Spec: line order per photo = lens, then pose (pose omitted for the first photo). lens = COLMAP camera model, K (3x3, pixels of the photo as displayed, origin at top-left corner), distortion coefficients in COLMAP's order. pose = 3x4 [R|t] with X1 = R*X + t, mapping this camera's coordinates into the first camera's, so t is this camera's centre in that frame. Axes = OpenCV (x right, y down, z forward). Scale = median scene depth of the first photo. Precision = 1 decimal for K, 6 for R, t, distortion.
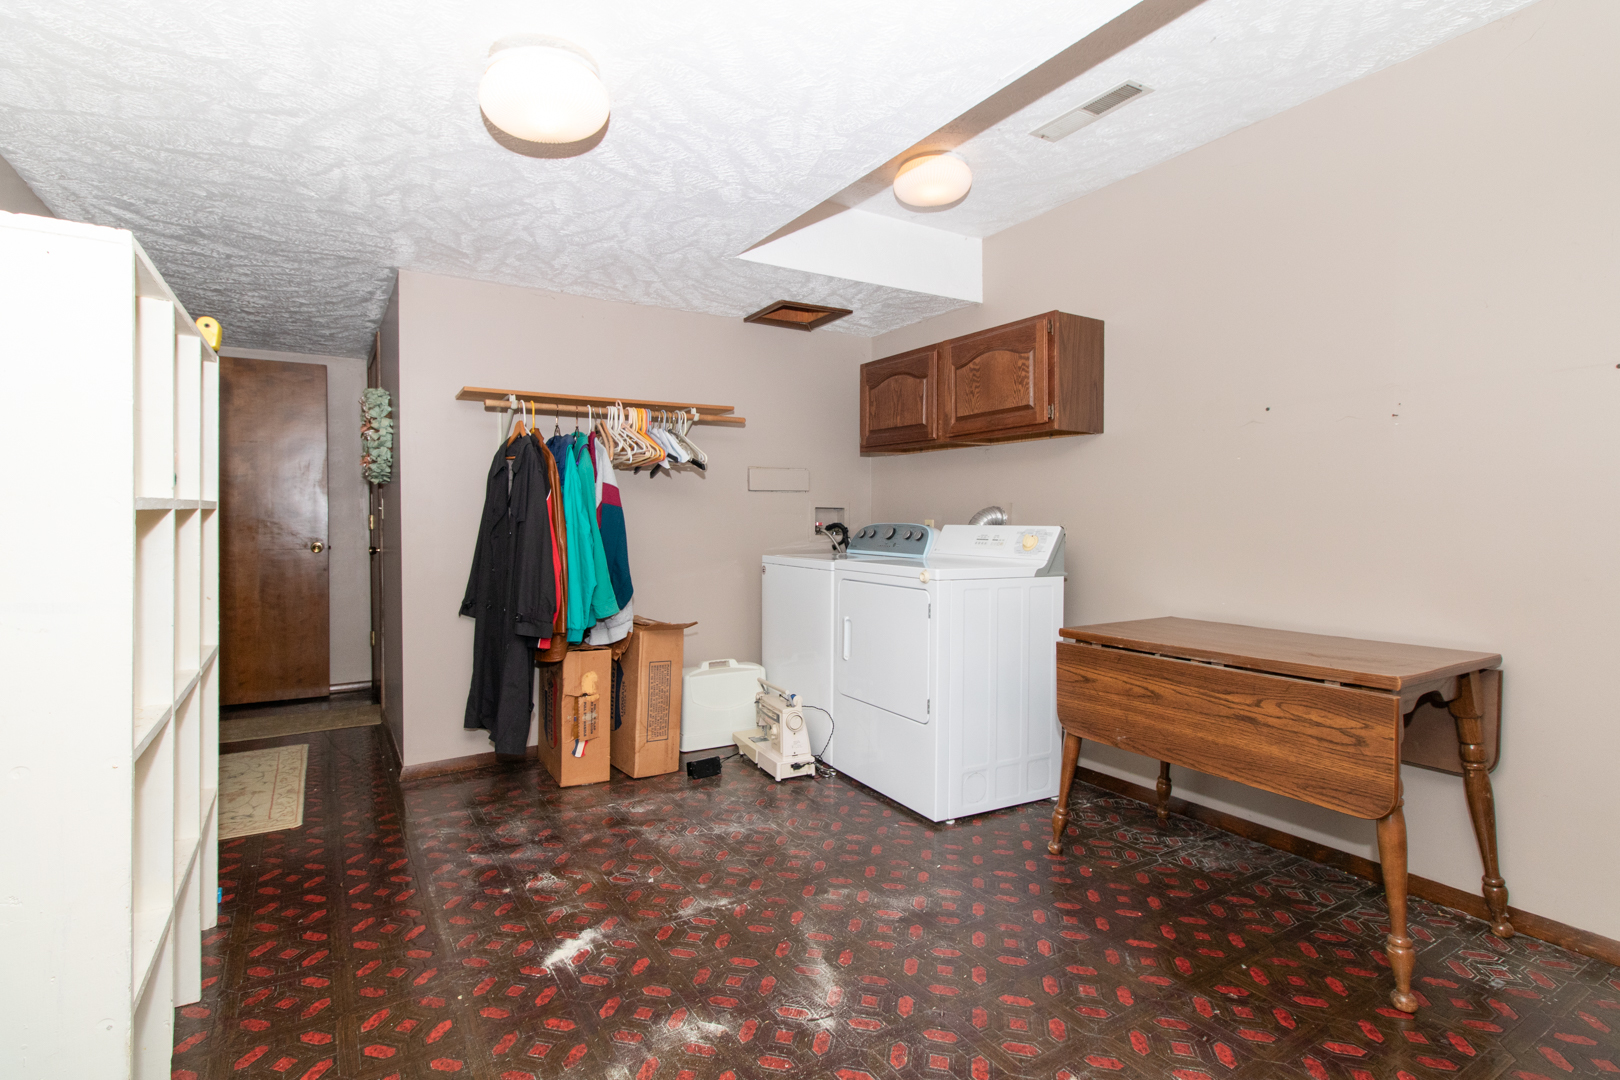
lens RADIAL K [[748.0, 0, 799.1], [0, 748.0, 503.7], [0, 0, 1]] dist [-0.000980, -0.000097]
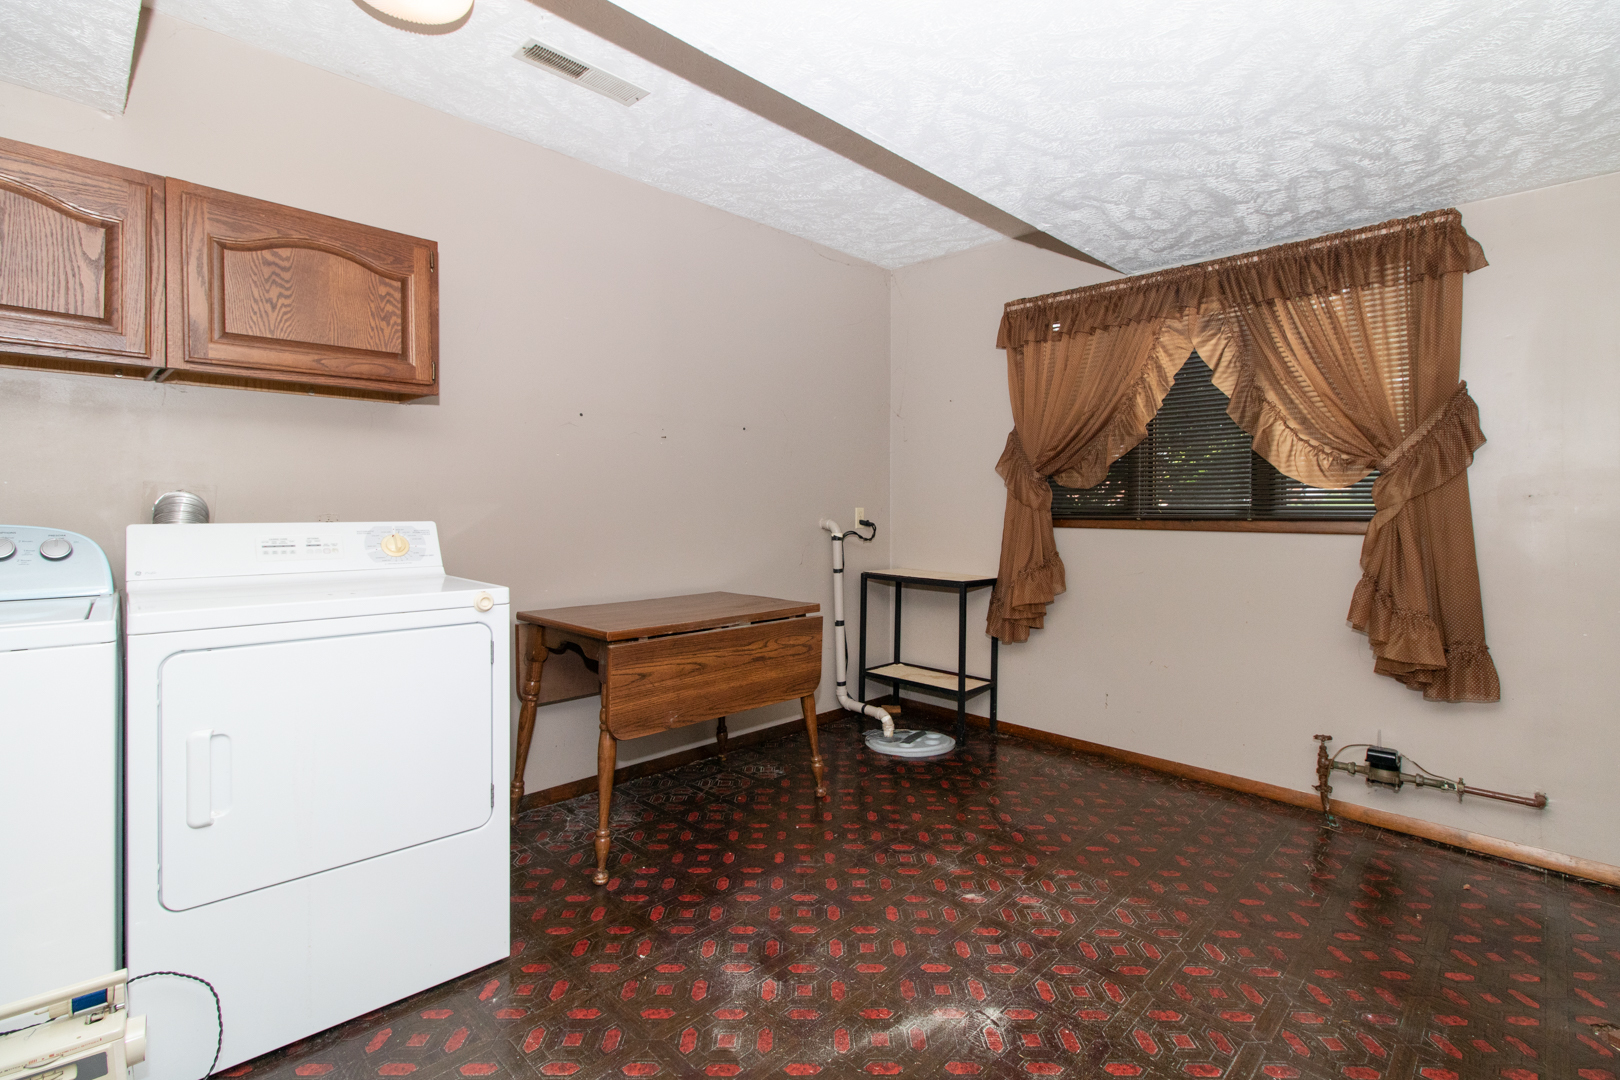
lens RADIAL K [[748.0, 0, 799.1], [0, 748.0, 503.7], [0, 0, 1]] dist [-0.000980, -0.000097]
pose [[-0.205054, -0.000304, 0.978751, -0.747241], [-0.021771, 0.999754, -0.004251, 0.012633], [-0.978508, -0.022180, -0.205010, 1.229870]]
